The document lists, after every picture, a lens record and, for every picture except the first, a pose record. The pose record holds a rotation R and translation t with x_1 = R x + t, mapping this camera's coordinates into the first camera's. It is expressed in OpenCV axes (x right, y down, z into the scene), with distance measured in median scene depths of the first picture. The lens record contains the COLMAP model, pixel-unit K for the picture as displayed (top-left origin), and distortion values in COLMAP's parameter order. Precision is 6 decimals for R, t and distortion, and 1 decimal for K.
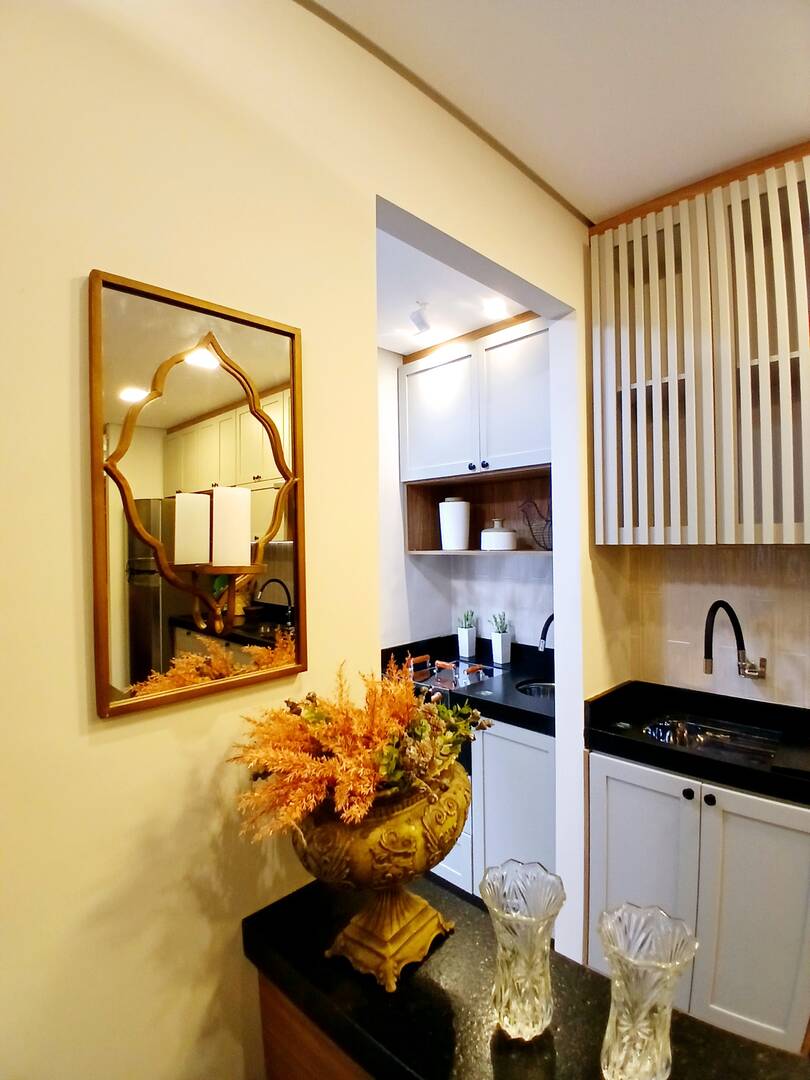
lens RADIAL K [[536.5, 0, 407.4], [0, 536.5, 539.8], [0, 0, 1]] dist [0.003857, -0.046868]
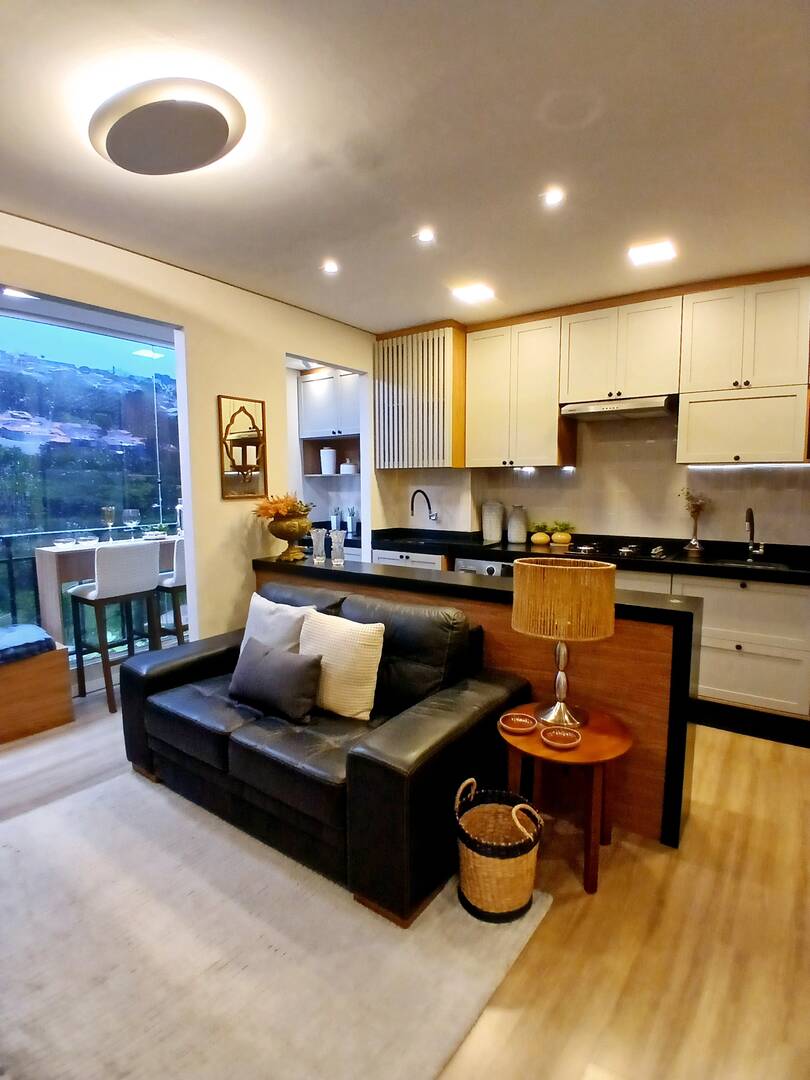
lens RADIAL K [[536.5, 0, 407.4], [0, 536.5, 539.8], [0, 0, 1]] dist [0.003857, -0.046868]
pose [[0.986667, -0.004794, 0.162682, 0.062806], [-0.011709, 0.994885, 0.100335, 0.065653], [-0.162331, -0.100902, 0.981564, -1.136479]]
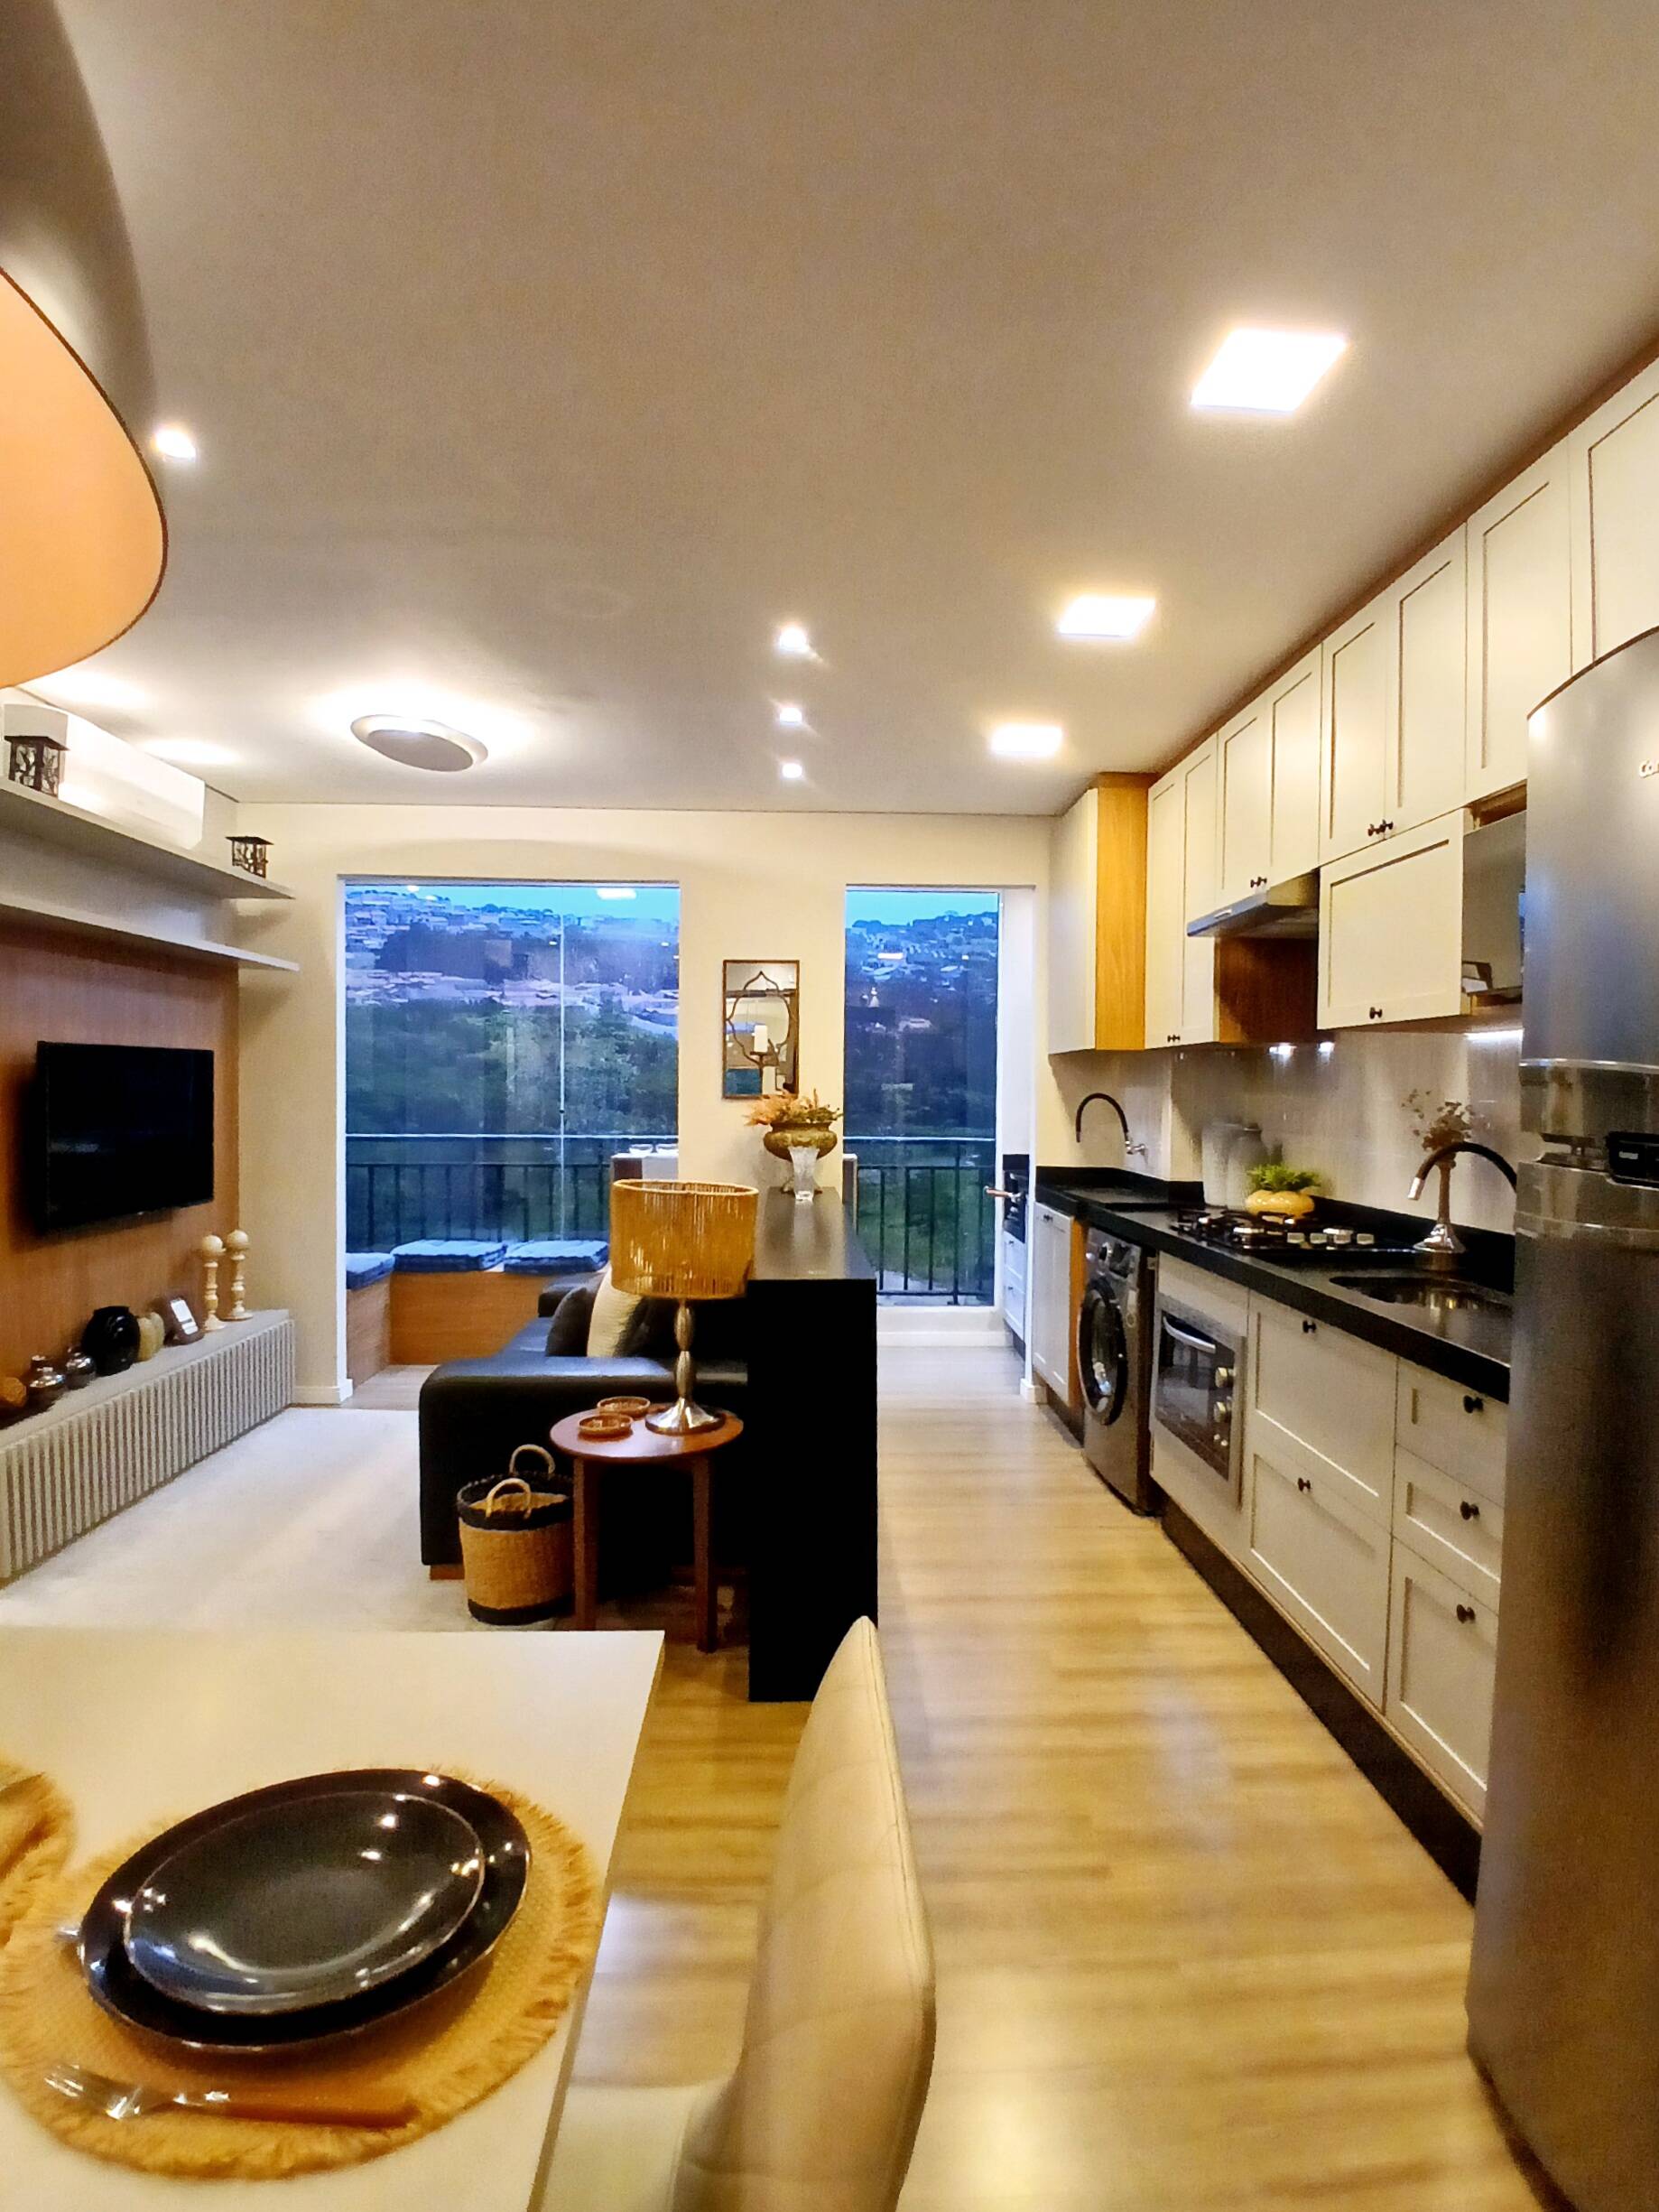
lens RADIAL K [[1145.0, 0, 829.5], [0, 1145.0, 1106.0], [0, 0, 1]] dist [0.000090, -0.045383]
pose [[0.727203, 0.032216, -0.685667, 1.463670], [-0.022828, 0.999481, 0.022750, 0.066337], [0.686043, -0.000891, 0.727560, -1.135649]]
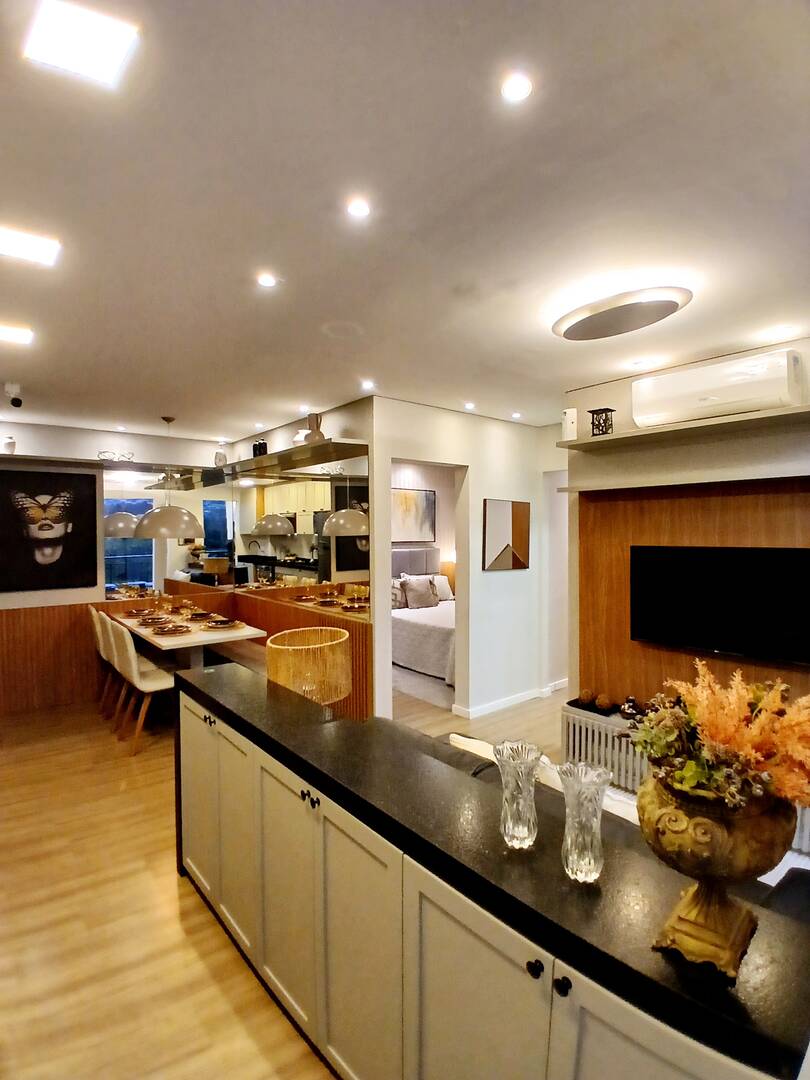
lens RADIAL K [[536.5, 0, 407.4], [0, 536.5, 539.8], [0, 0, 1]] dist [0.003857, -0.046868]
pose [[-0.995369, 0.019898, 0.094048, 0.157100], [0.021936, 0.999545, 0.020690, -0.022193], [-0.093594, 0.022657, -0.995353, 0.738199]]
